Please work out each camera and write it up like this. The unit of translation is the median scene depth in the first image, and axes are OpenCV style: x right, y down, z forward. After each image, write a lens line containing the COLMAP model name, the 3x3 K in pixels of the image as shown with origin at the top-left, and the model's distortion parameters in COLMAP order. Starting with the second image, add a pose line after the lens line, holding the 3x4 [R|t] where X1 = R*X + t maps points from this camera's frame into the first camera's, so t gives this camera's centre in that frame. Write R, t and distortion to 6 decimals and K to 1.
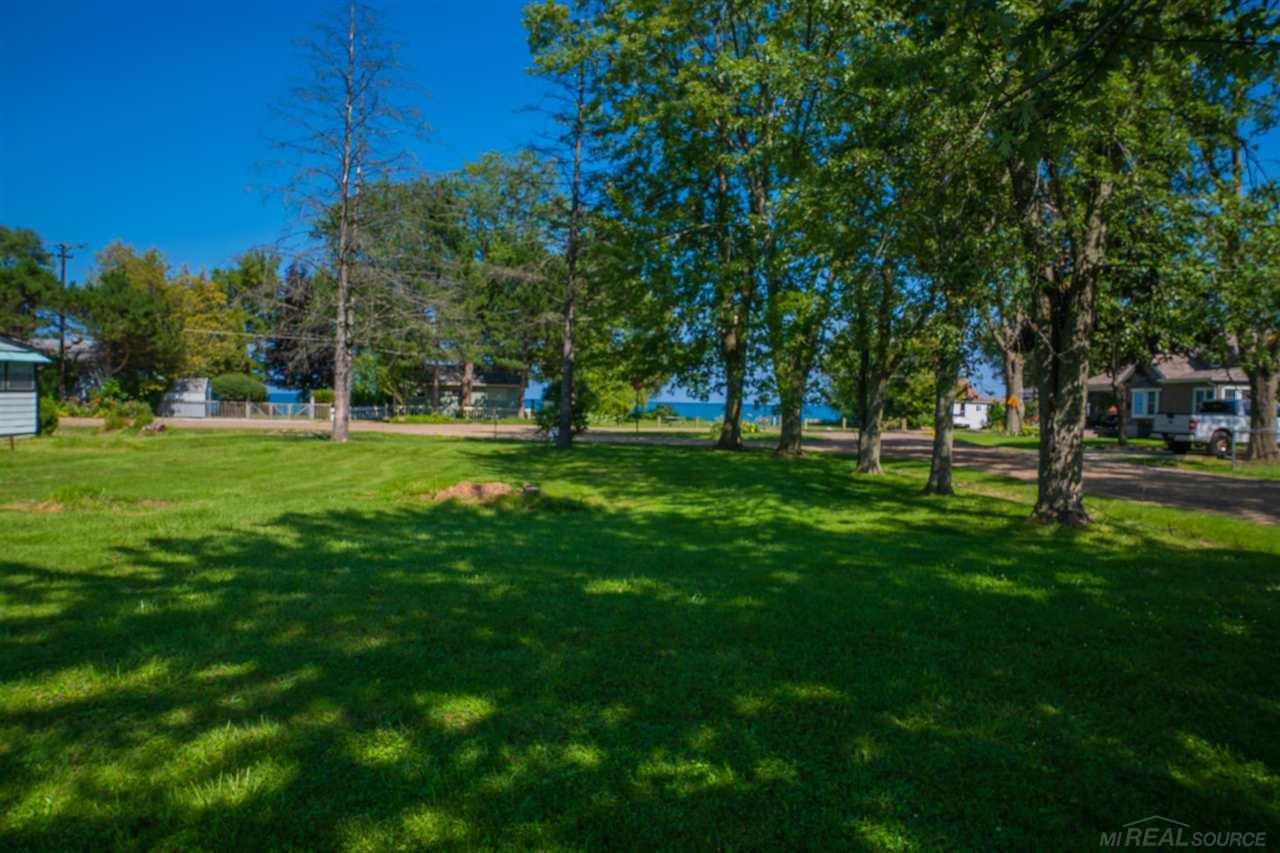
lens RADIAL K [[884.1, 0, 651.9], [0, 884.1, 420.4], [0, 0, 1]] dist [-0.119315, 0.083568]
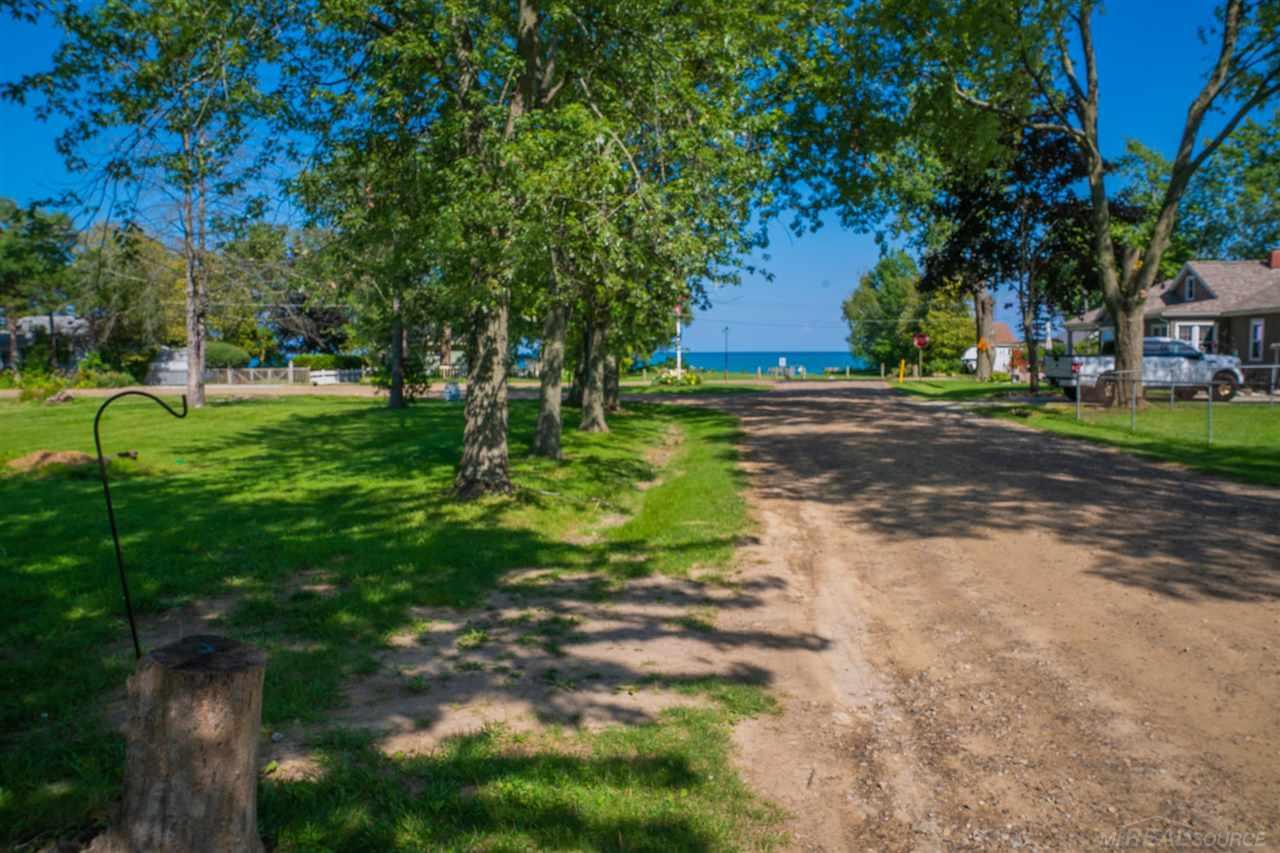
lens RADIAL K [[884.1, 0, 643.3], [0, 884.1, 429.8], [0, 0, 1]] dist [-0.119315, 0.083568]
pose [[0.991654, -0.019107, -0.127503, 0.172833], [0.027353, 0.997623, 0.063241, 0.000259], [0.125992, -0.066200, 0.989820, 0.028973]]
